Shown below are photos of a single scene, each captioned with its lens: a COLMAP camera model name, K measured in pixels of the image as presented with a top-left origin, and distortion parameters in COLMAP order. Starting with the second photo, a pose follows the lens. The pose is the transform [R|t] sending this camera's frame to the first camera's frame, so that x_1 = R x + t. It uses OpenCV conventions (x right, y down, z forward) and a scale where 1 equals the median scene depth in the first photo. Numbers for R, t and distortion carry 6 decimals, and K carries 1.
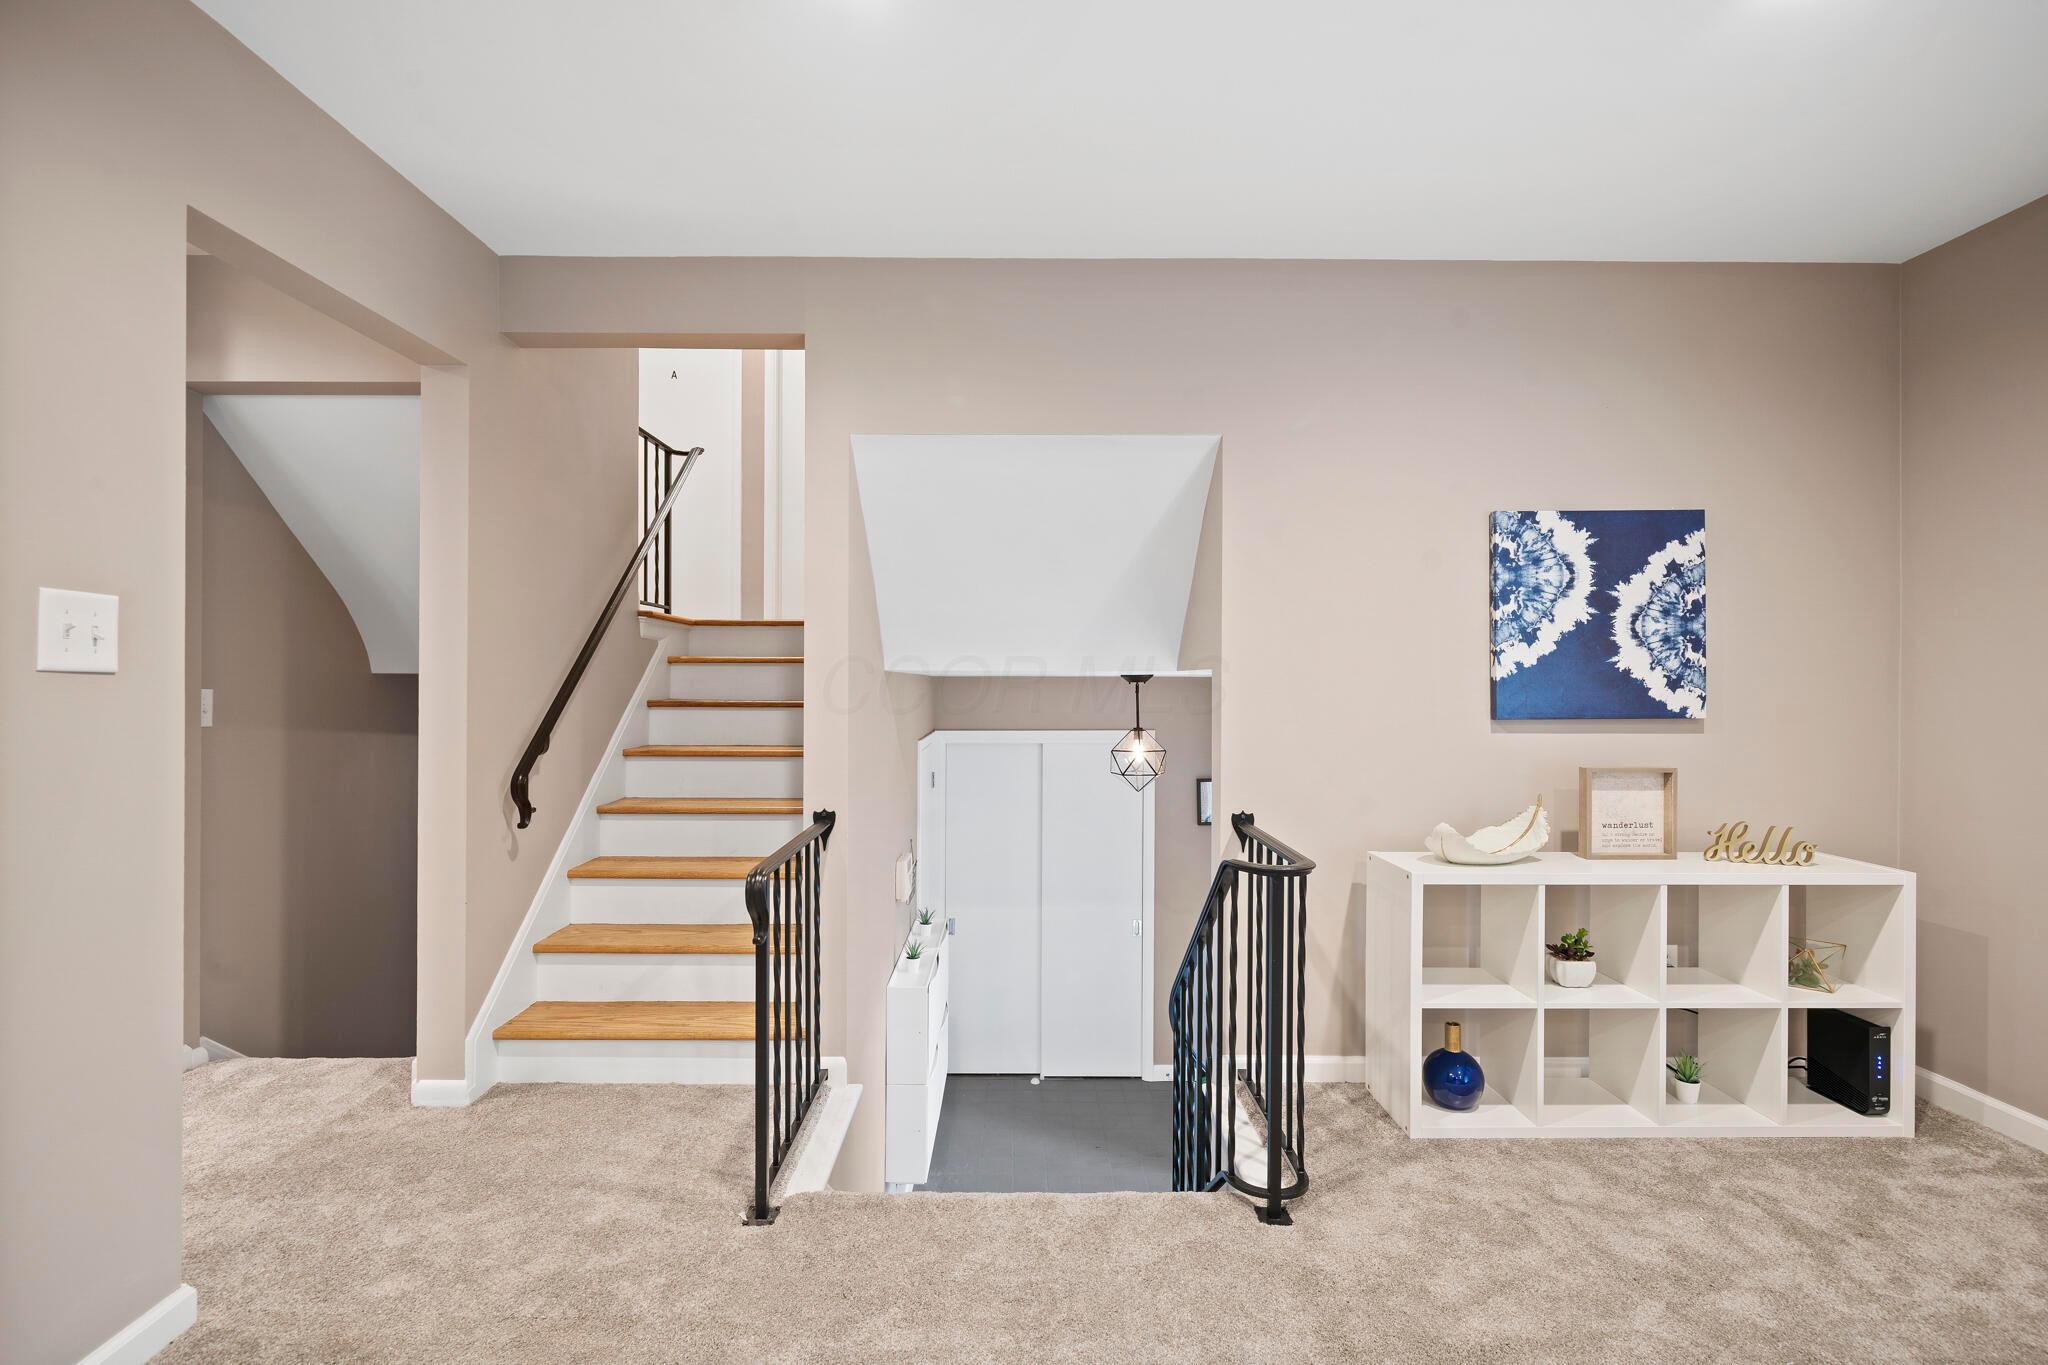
lens RADIAL K [[950.7, 0, 1024.2], [0, 950.7, 683.5], [0, 0, 1]] dist [0.004162, 0.000495]
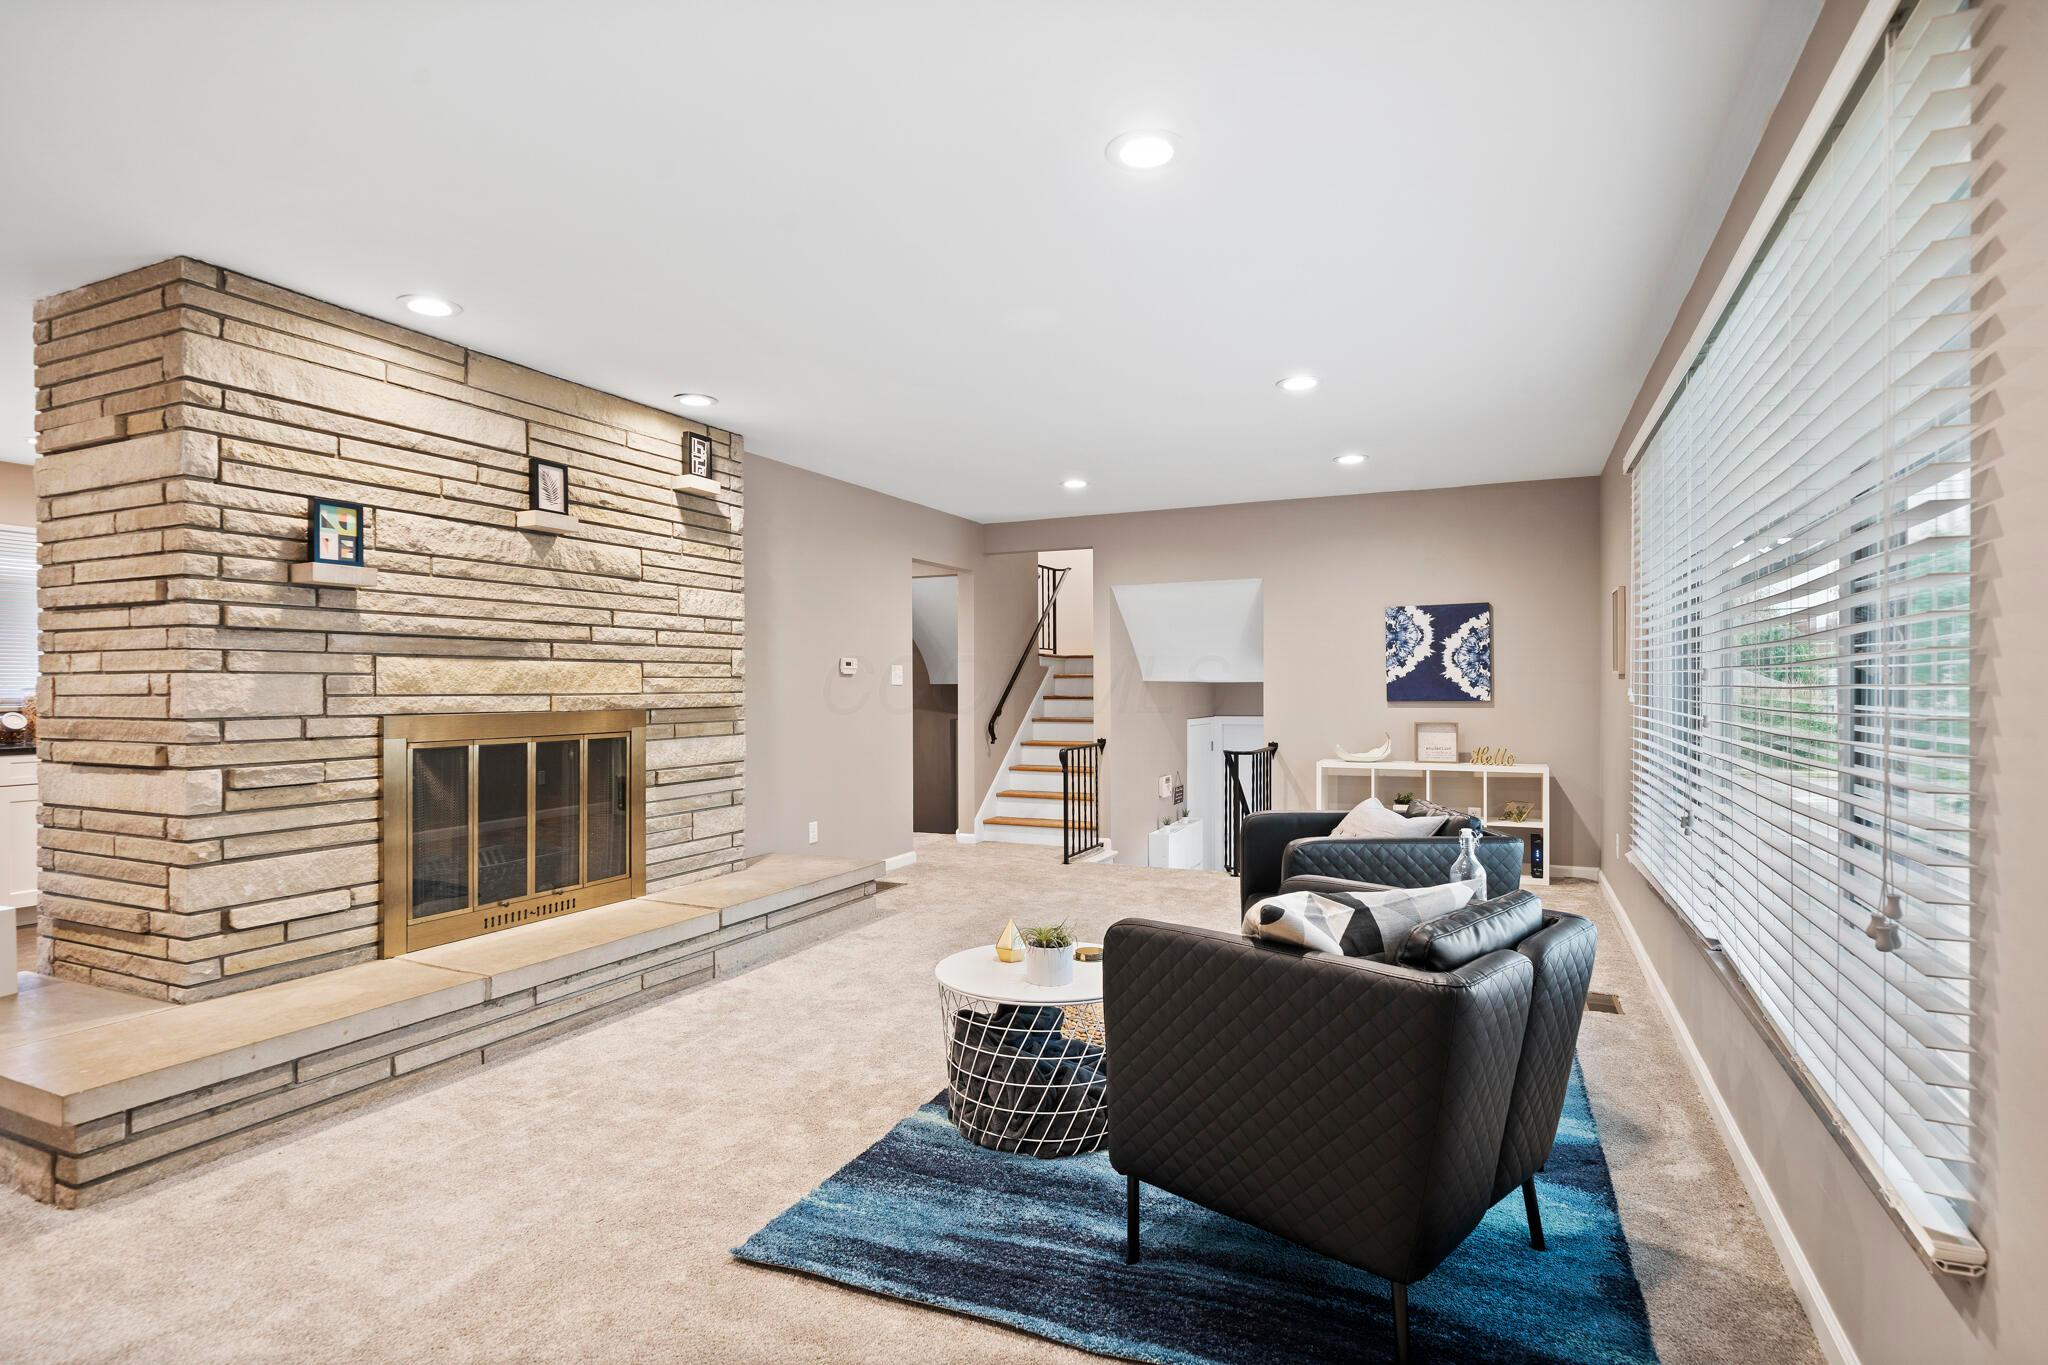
lens RADIAL K [[1042.1, 0, 1022.1], [0, 1042.1, 688.6], [0, 0, 1]] dist [0.000018, 0.000002]
pose [[0.905518, -0.005208, -0.424276, 0.756692], [0.004242, 0.999986, -0.003221, 0.012886], [0.424287, 0.001117, 0.905527, -1.549671]]
